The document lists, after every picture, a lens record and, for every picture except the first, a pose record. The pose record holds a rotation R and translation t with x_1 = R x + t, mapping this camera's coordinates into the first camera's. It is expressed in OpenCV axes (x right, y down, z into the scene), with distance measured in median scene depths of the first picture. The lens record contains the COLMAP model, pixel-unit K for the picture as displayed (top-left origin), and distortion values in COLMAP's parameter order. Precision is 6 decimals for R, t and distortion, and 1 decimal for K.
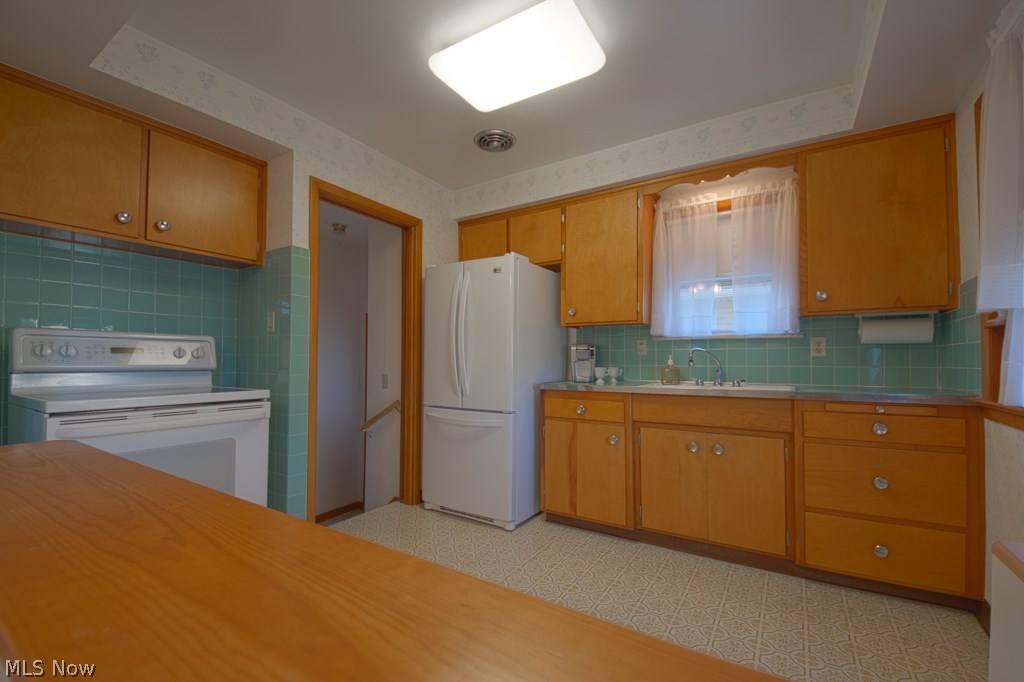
lens RADIAL K [[437.6, 0, 517.5], [0, 437.6, 350.8], [0, 0, 1]] dist [0.004339, -0.000071]
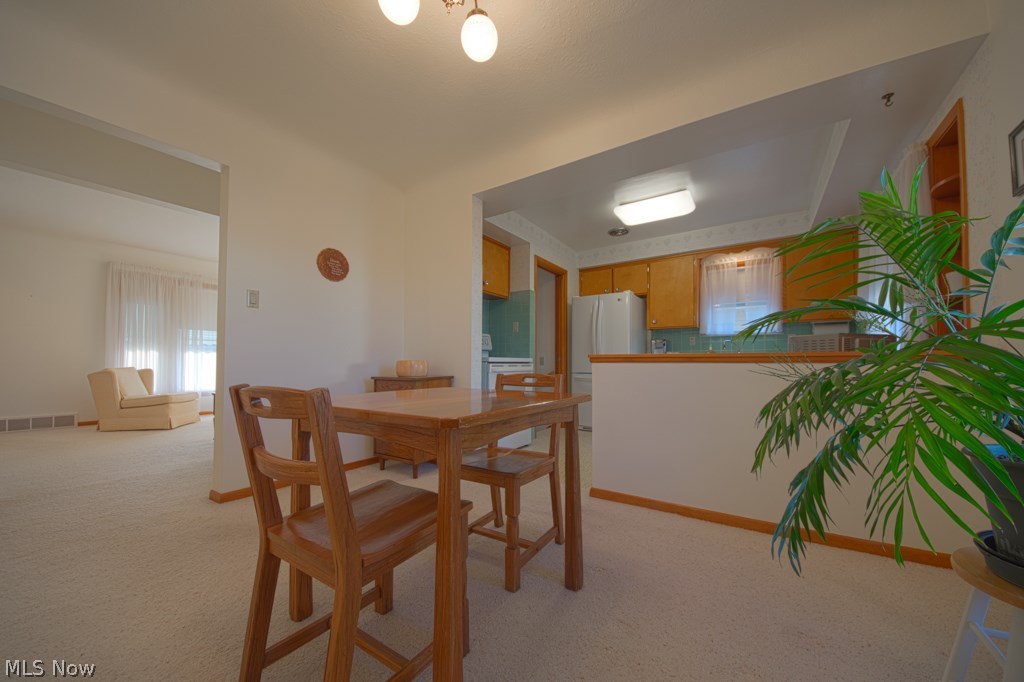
lens RADIAL K [[384.2, 0, 510.3], [0, 384.2, 349.9], [0, 0, 1]] dist [0.002267, -0.000560]
pose [[0.999544, -0.002661, -0.030073, -0.470446], [0.002257, 0.999907, -0.013463, 0.055379], [0.030106, 0.013389, 0.999457, -0.673894]]
